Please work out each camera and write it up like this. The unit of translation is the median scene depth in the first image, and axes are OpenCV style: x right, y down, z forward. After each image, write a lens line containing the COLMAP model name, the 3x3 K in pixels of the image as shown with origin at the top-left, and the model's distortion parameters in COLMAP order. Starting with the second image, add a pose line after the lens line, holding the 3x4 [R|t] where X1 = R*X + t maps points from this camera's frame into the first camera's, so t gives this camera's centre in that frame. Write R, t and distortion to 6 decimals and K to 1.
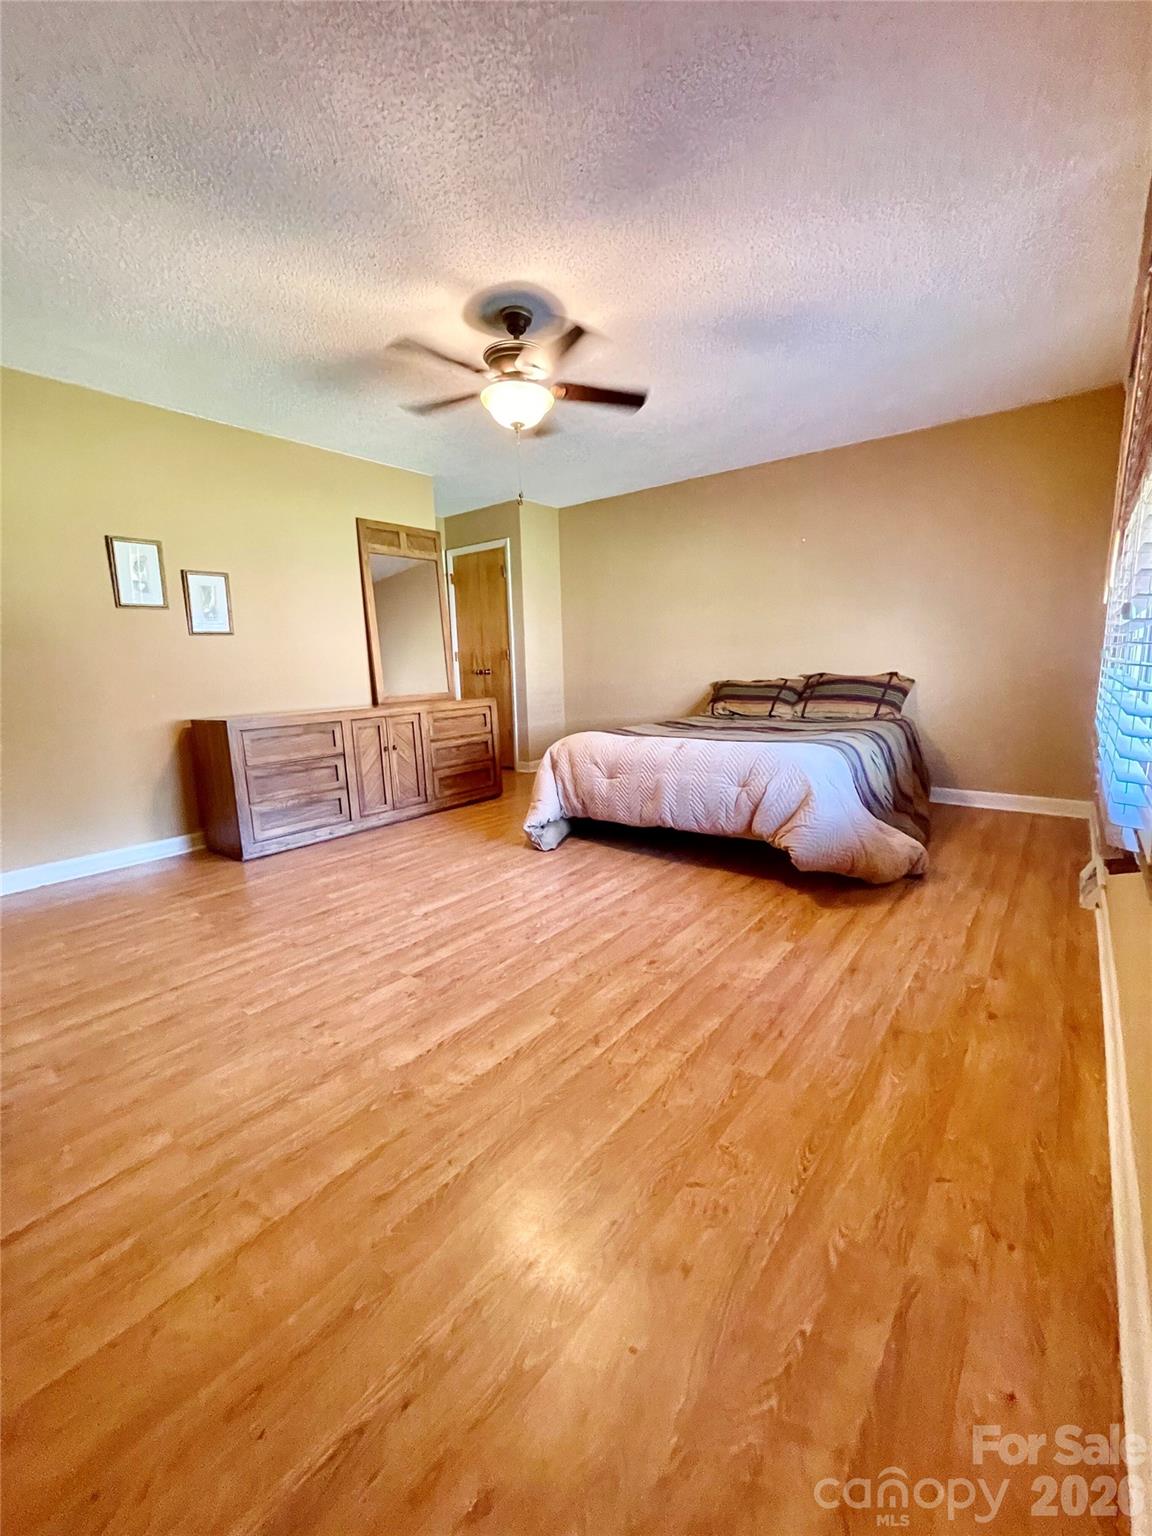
lens RADIAL K [[623.3, 0, 570.8], [0, 623.3, 758.0], [0, 0, 1]] dist [0.001922, 0.000487]
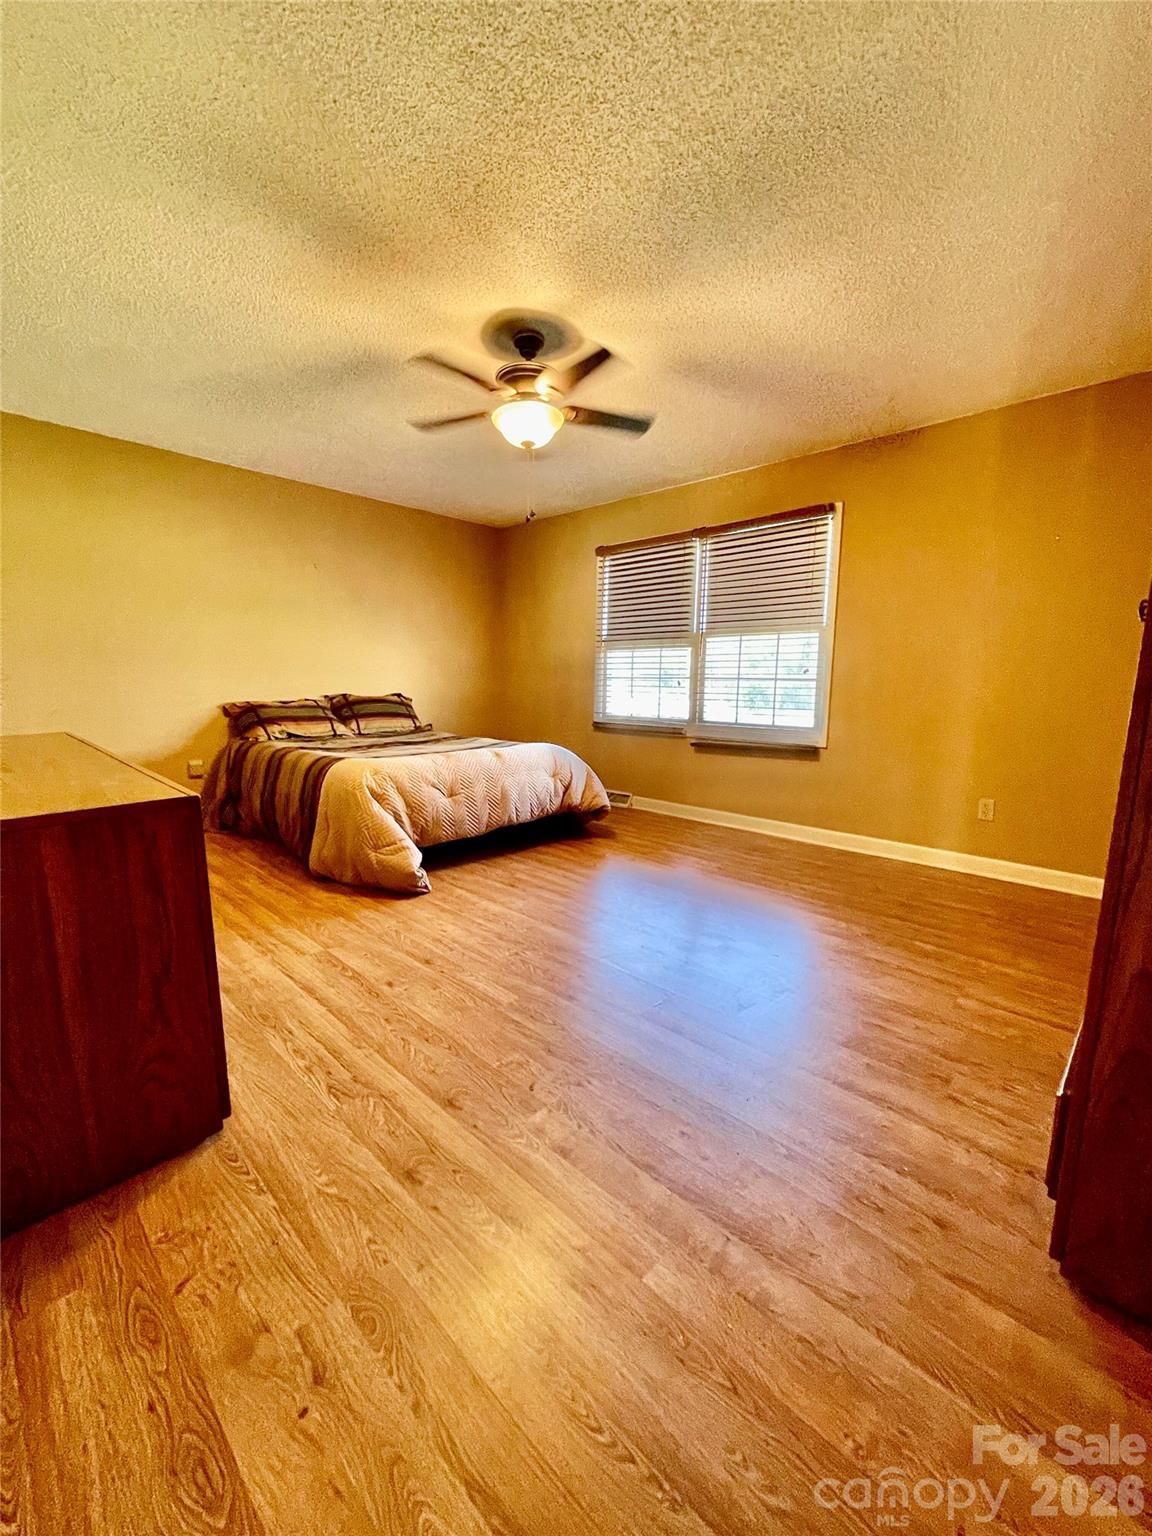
lens RADIAL K [[618.1, 0, 565.8], [0, 618.1, 773.5], [0, 0, 1]] dist [-0.011788, 0.000002]
pose [[0.104693, -0.117873, 0.987495, -1.063642], [0.135705, 0.985357, 0.103230, -0.096468], [-0.985202, 0.123201, 0.119156, 0.847053]]
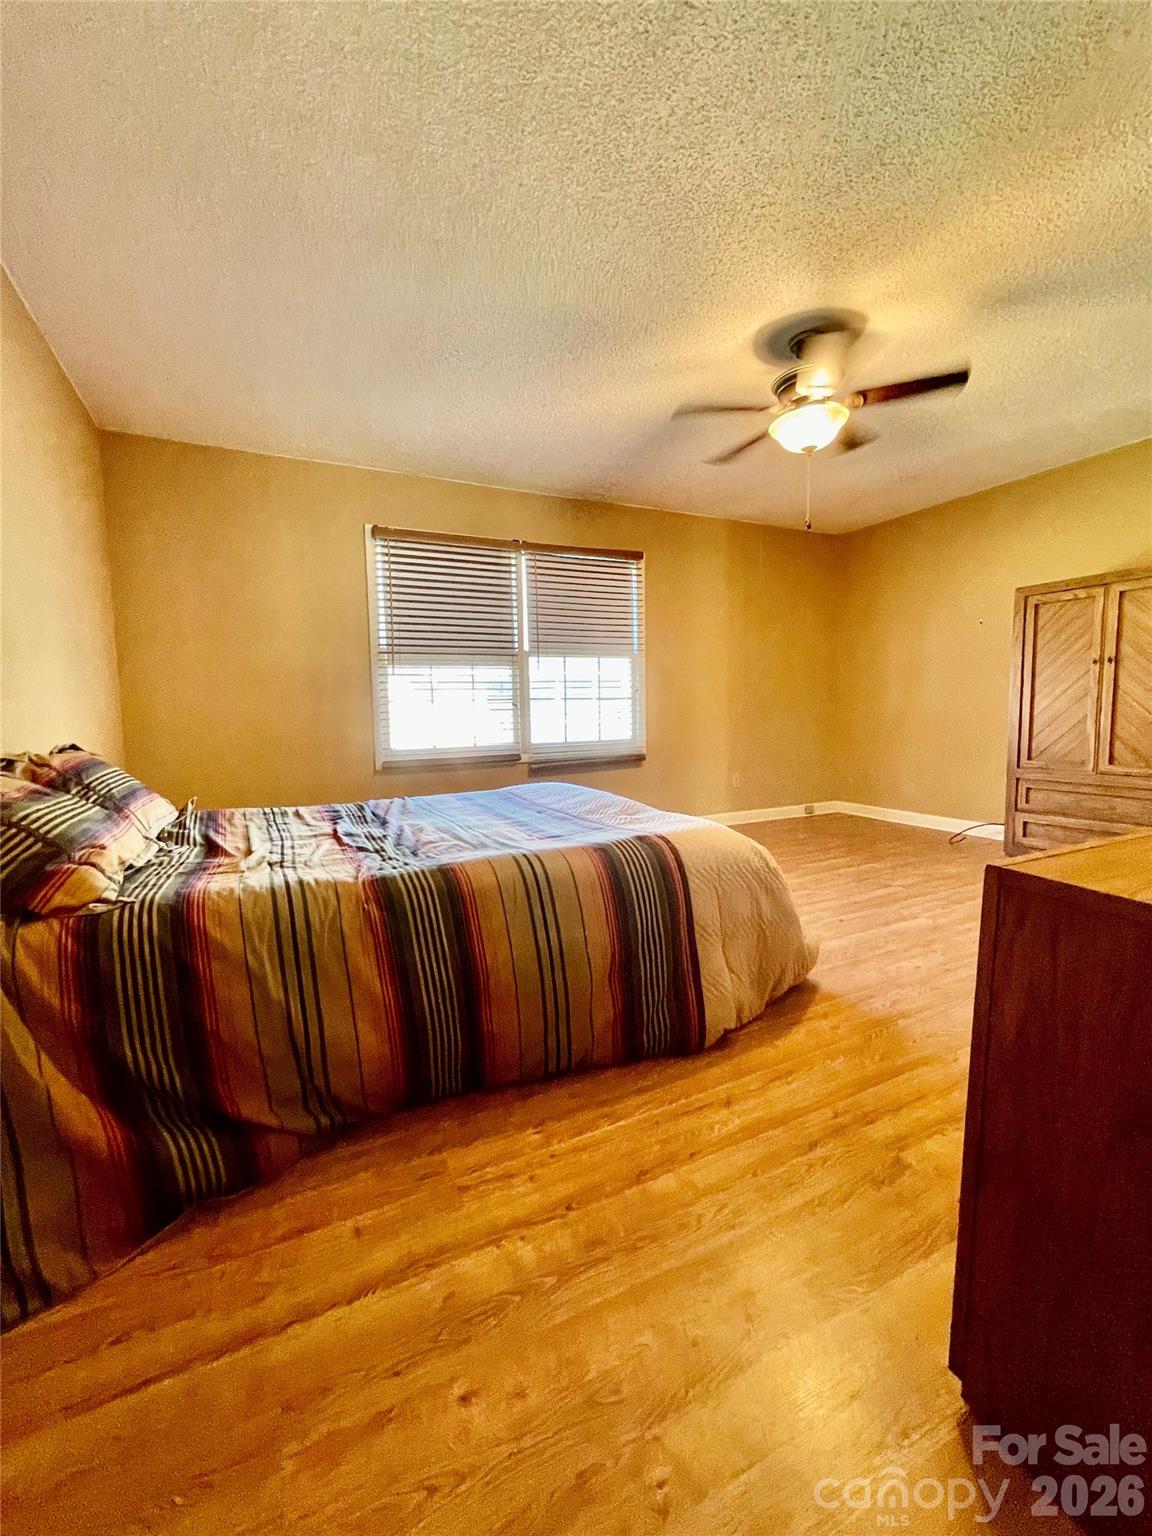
lens RADIAL K [[634.8, 0, 568.2], [0, 634.8, 768.8], [0, 0, 1]] dist [0.000119, 0.000061]
pose [[-0.903110, 0.005518, 0.429374, -0.154008], [0.110392, 0.969294, 0.219733, -0.294867], [-0.414977, 0.245842, -0.875988, 2.036911]]
